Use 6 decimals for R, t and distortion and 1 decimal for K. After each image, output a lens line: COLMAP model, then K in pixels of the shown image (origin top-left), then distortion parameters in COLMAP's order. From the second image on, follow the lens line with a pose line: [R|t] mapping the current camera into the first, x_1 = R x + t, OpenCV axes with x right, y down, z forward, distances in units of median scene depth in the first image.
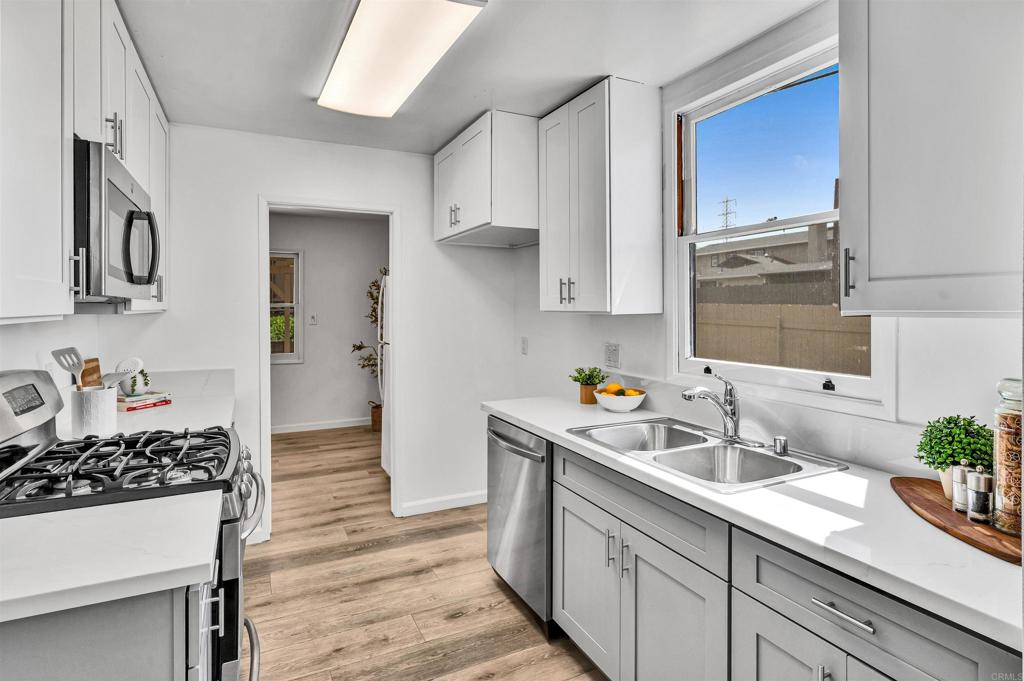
lens RADIAL K [[531.5, 0, 510.5], [0, 531.5, 307.5], [0, 0, 1]] dist [-0.001730, -0.000238]
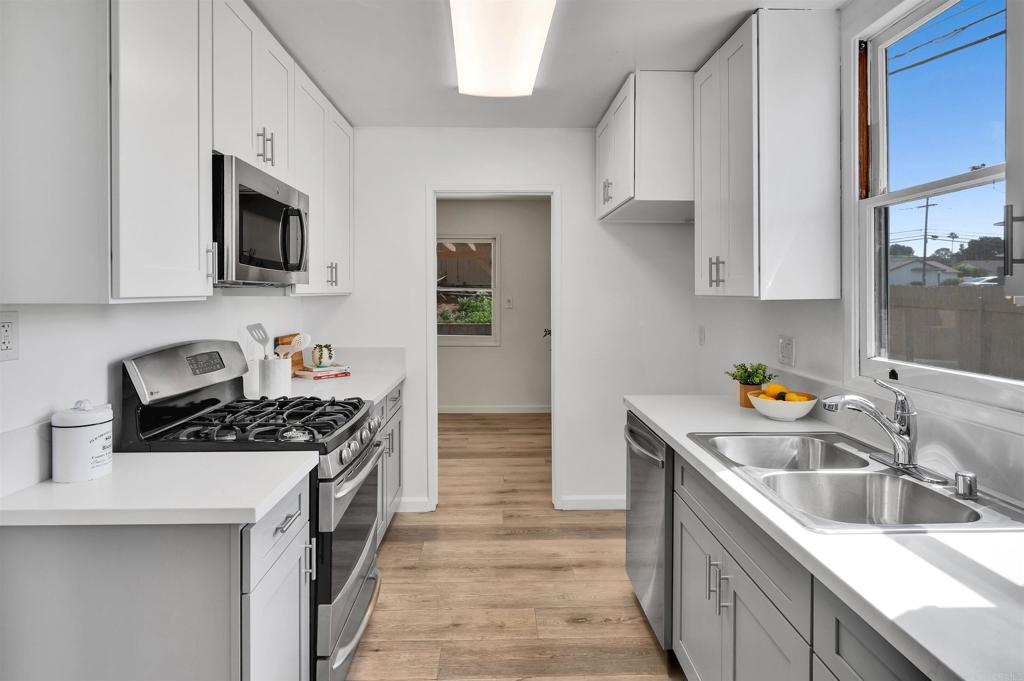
lens RADIAL K [[572.1, 0, 511.1], [0, 572.1, 294.8], [0, 0, 1]] dist [-0.002682, -0.000282]
pose [[0.910512, 0.003658, -0.413467, 0.195610], [-0.001466, 0.999983, 0.005619, 0.000999], [0.413480, -0.004510, 0.910502, 0.035820]]
